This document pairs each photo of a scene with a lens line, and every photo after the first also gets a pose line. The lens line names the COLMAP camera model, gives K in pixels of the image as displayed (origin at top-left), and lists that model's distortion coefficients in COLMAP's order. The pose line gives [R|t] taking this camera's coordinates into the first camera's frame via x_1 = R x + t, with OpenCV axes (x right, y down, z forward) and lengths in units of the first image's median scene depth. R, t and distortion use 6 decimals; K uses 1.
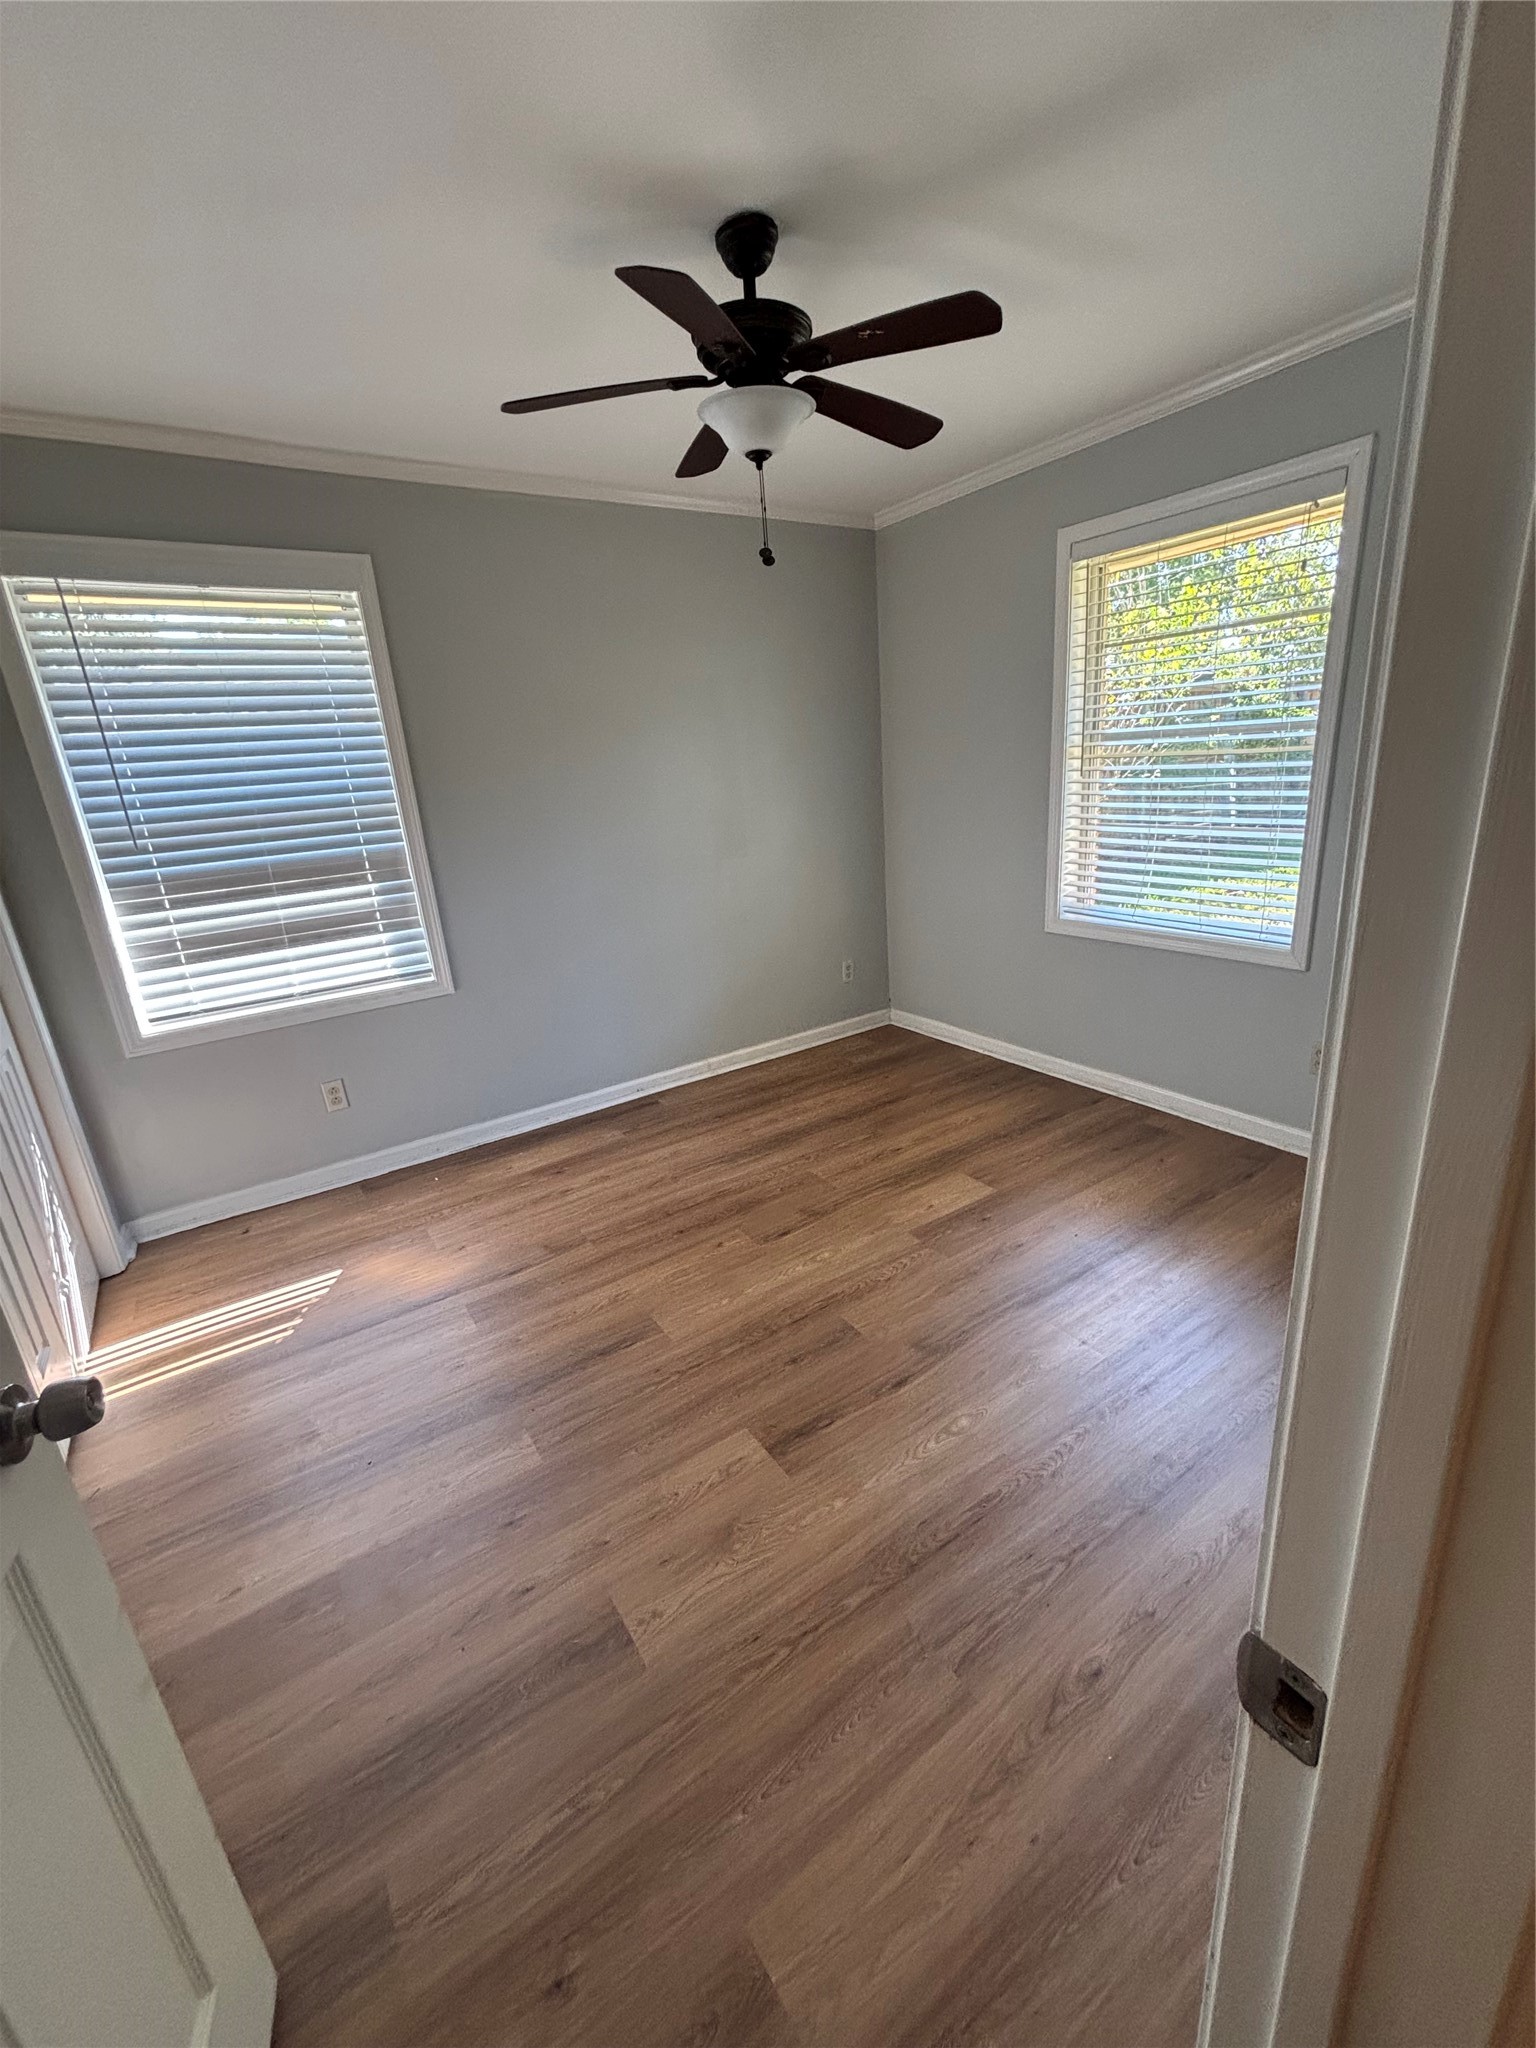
lens RADIAL K [[824.7, 0, 780.7], [0, 824.7, 1019.0], [0, 0, 1]] dist [-0.016065, -0.000388]
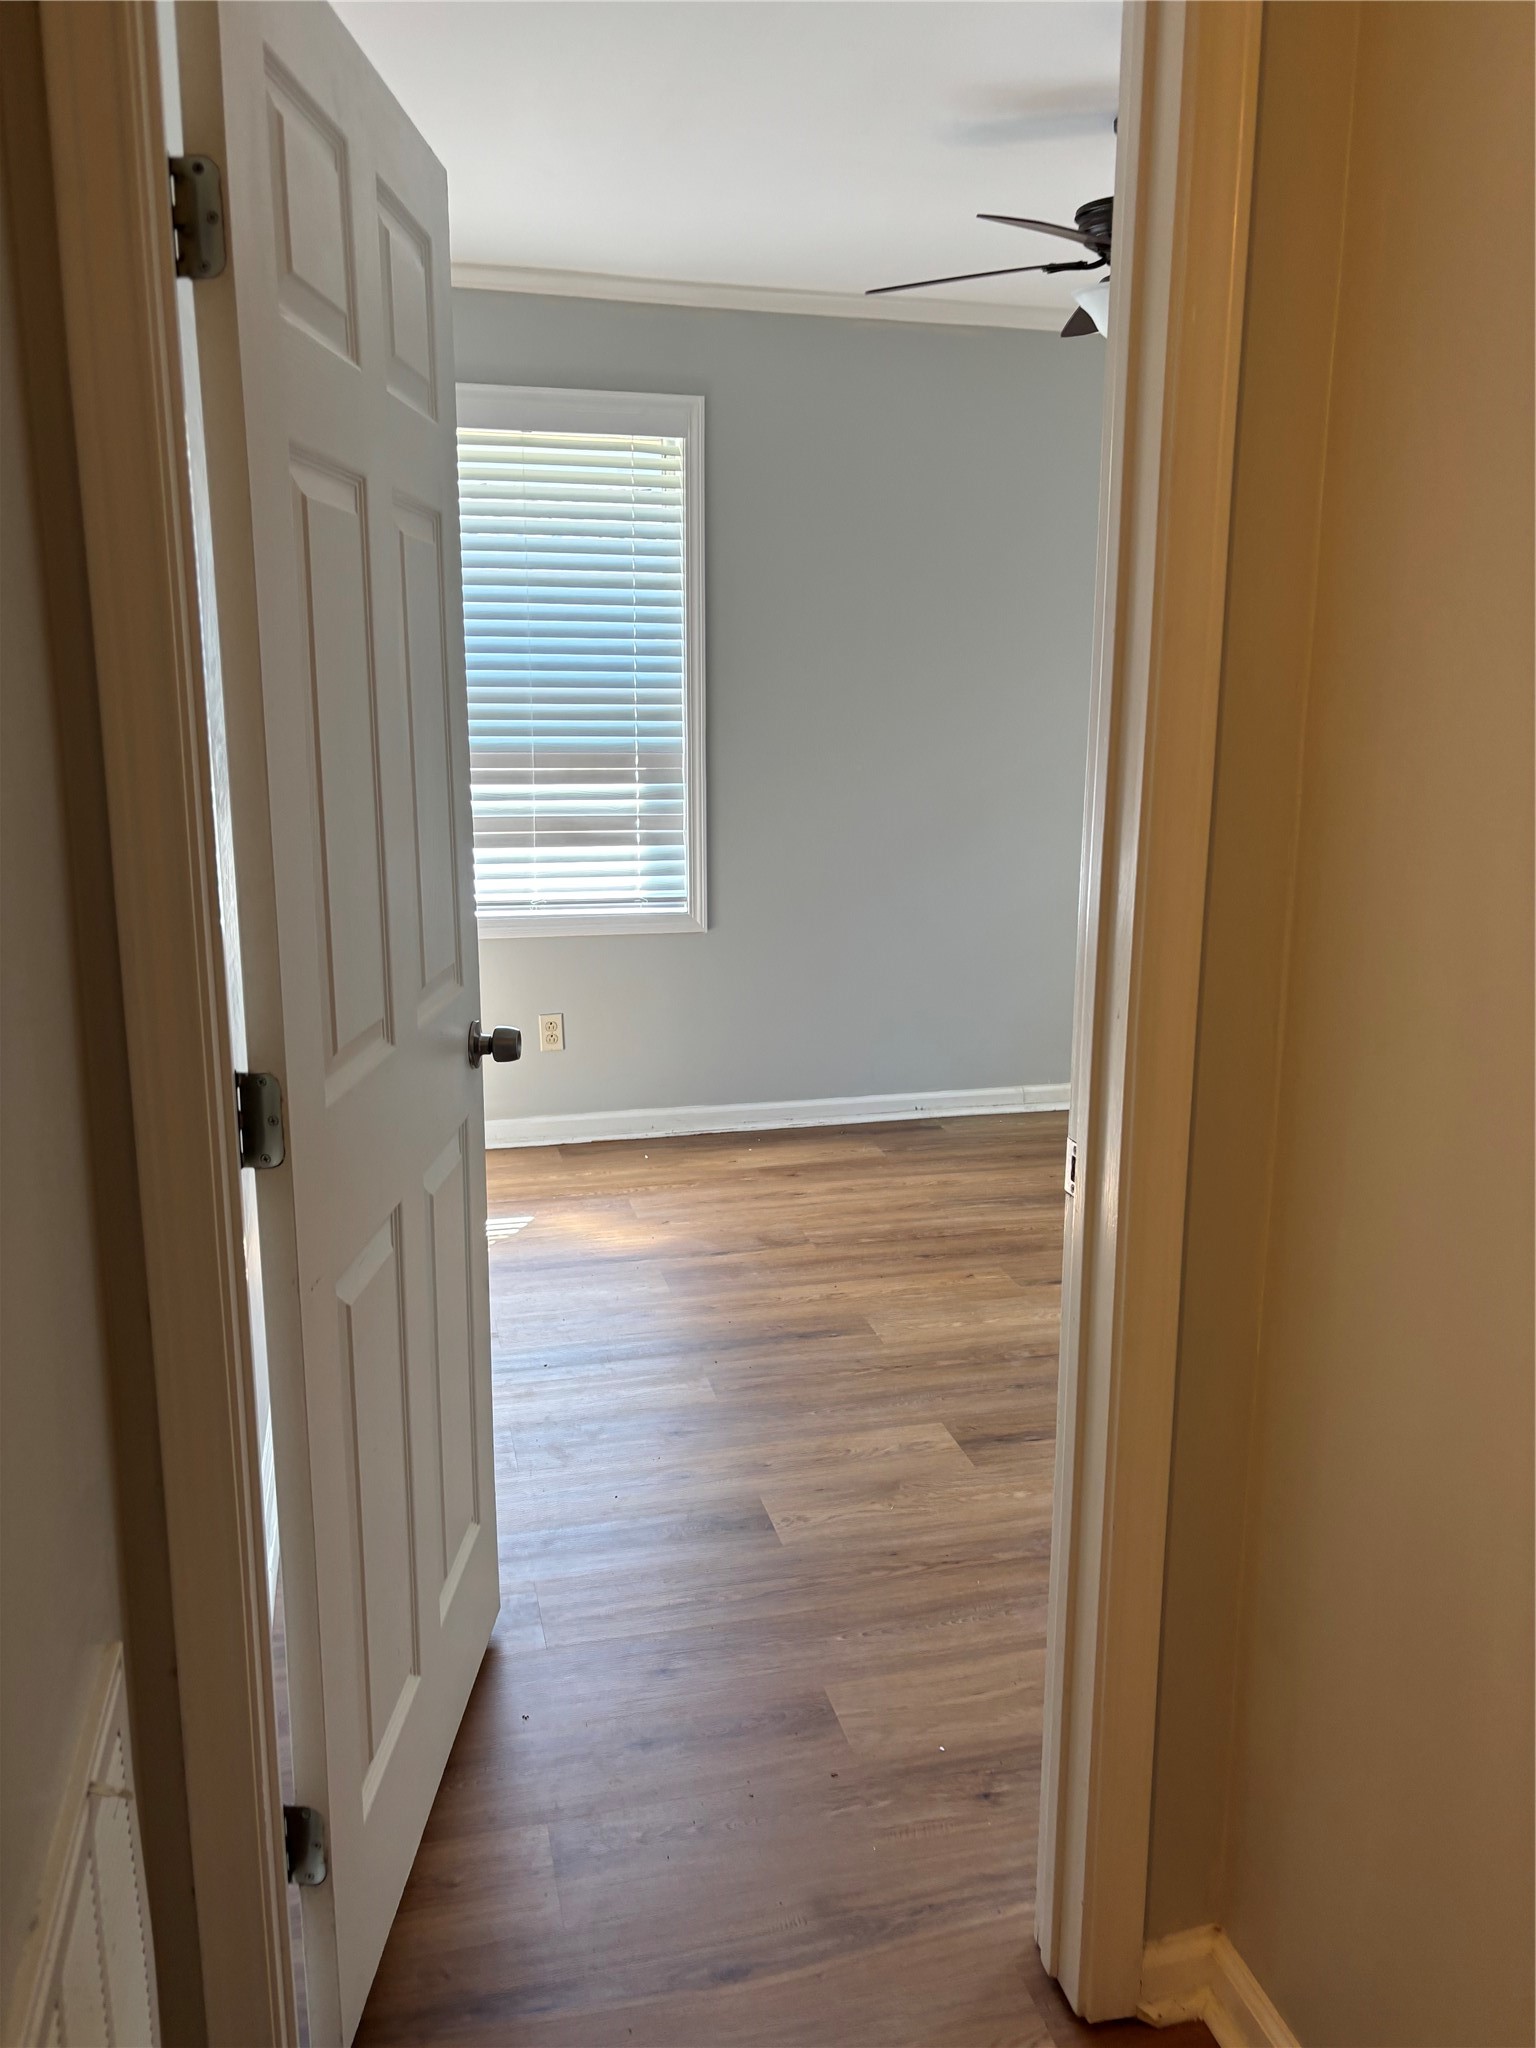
lens RADIAL K [[1544.5, 0, 764.8], [0, 1544.5, 1025.5], [0, 0, 1]] dist [0.030535, -0.006622]
pose [[0.935748, 0.150666, -0.318865, 0.156899], [-0.172575, 0.984124, -0.041436, 0.120154], [0.307560, 0.093802, 0.946894, -0.419514]]
